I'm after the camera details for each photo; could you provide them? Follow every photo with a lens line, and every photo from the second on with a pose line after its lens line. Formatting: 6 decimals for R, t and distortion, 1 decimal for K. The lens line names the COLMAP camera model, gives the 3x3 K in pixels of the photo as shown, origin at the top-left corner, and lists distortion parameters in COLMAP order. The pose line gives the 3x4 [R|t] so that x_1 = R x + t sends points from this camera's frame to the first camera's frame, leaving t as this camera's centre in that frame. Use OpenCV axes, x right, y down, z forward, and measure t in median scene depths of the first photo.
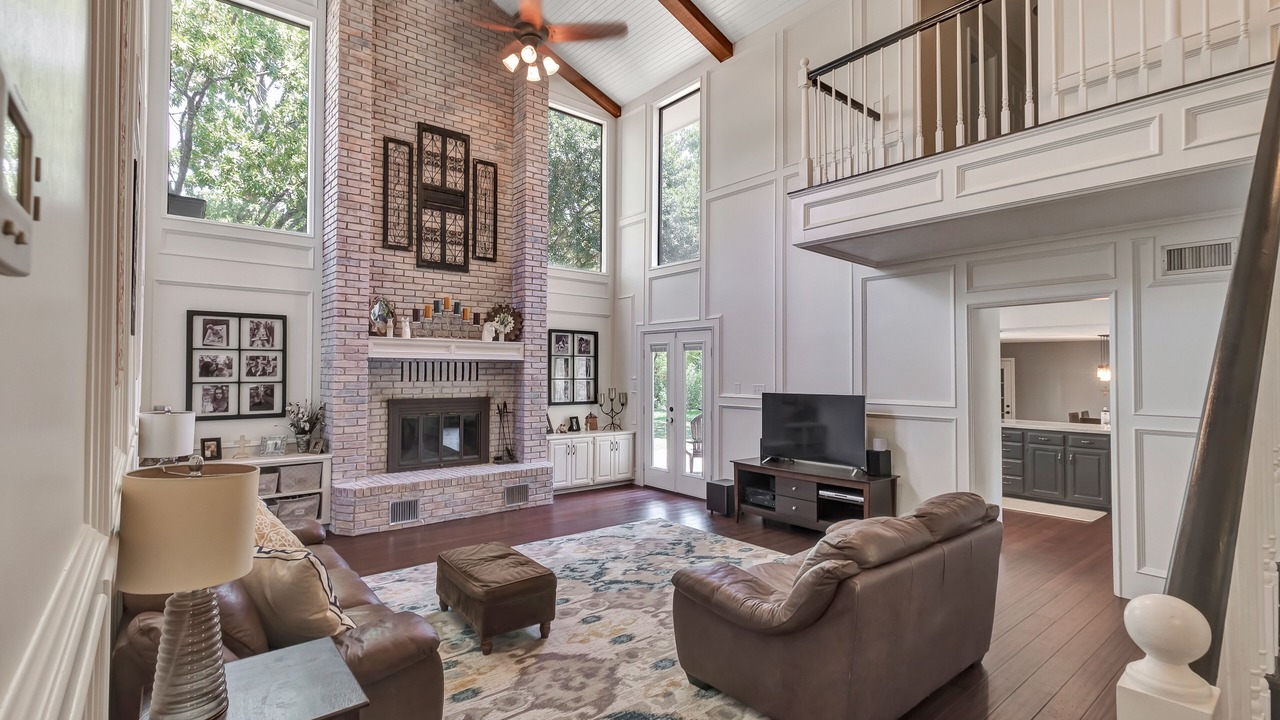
lens RADIAL K [[589.0, 0, 625.6], [0, 589.0, 343.0], [0, 0, 1]] dist [0.002588, 0.000350]
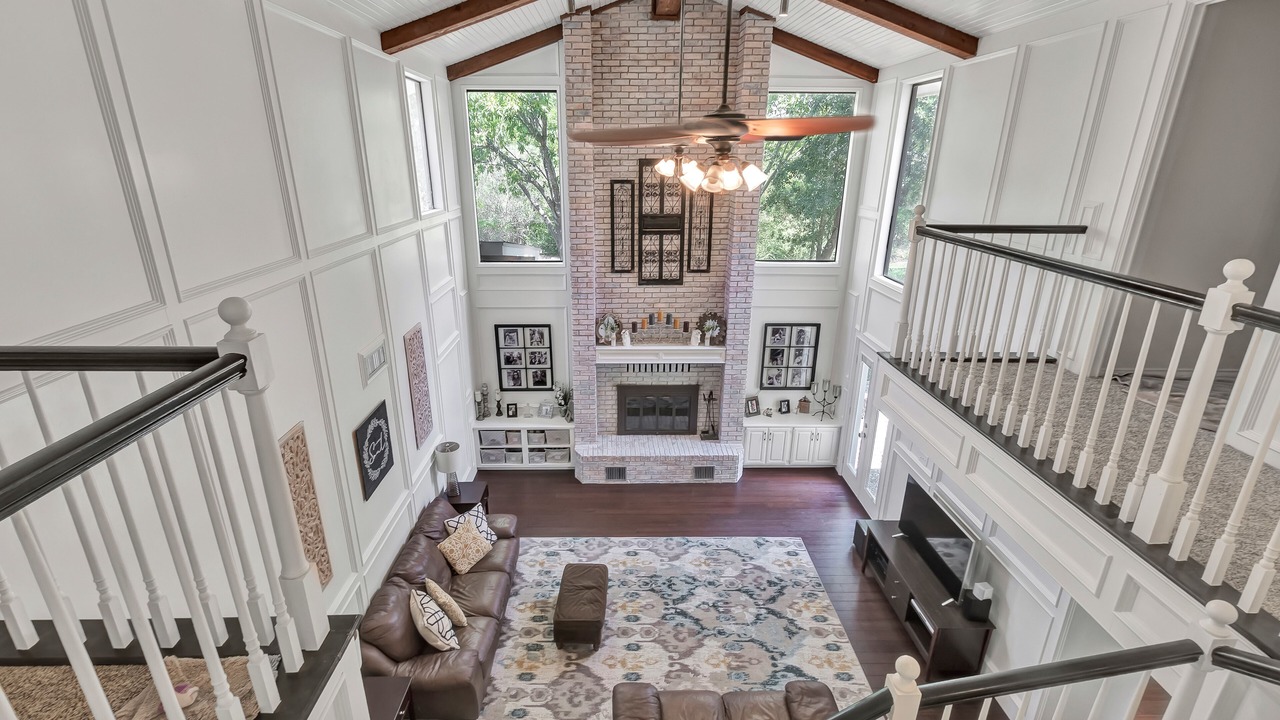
lens RADIAL K [[589.0, 0, 625.6], [0, 589.0, 343.0], [0, 0, 1]] dist [0.002588, 0.000350]
pose [[0.789772, 0.187038, -0.584190, 0.371100], [0.024890, 0.941822, 0.335189, -0.434939], [0.612896, -0.279263, 0.739169, 0.043046]]
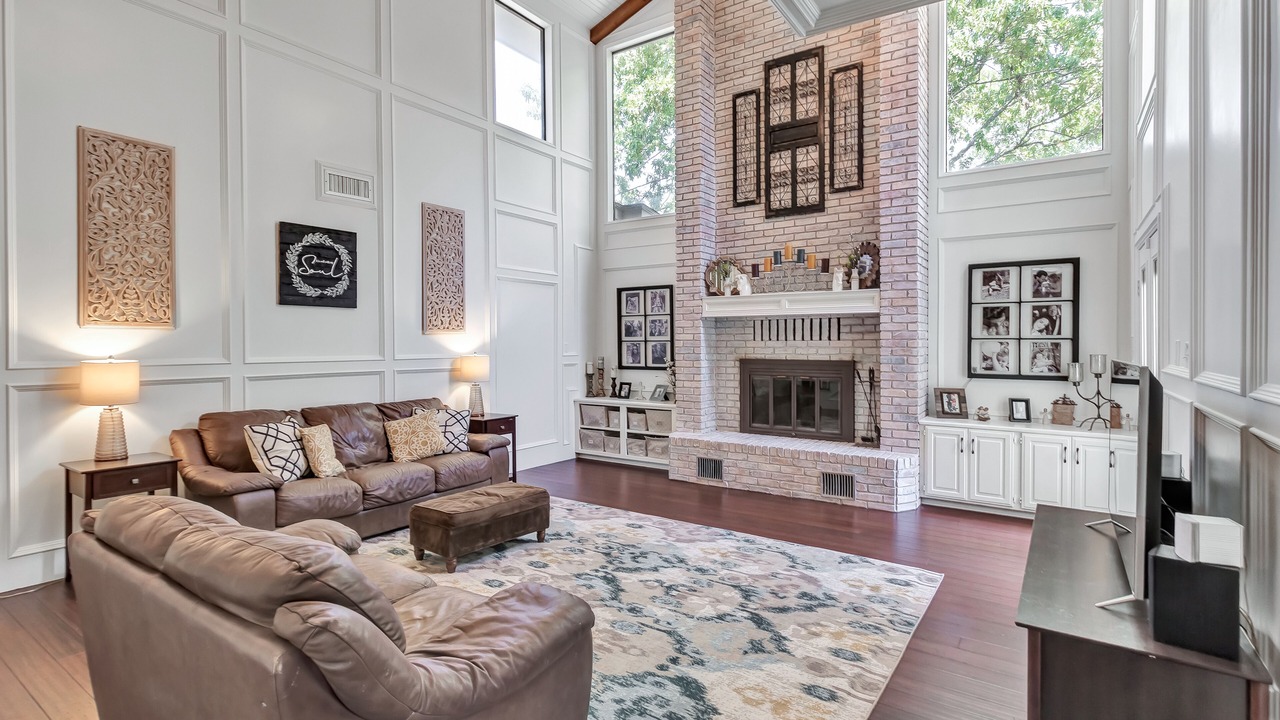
lens RADIAL K [[606.9, 0, 638.6], [0, 606.9, 334.3], [0, 0, 1]] dist [0.011240, 0.000436]
pose [[0.287802, -0.018000, -0.957521, 0.517544], [0.047427, 0.998864, -0.004522, 0.049925], [0.956515, -0.044111, 0.288328, 0.529575]]
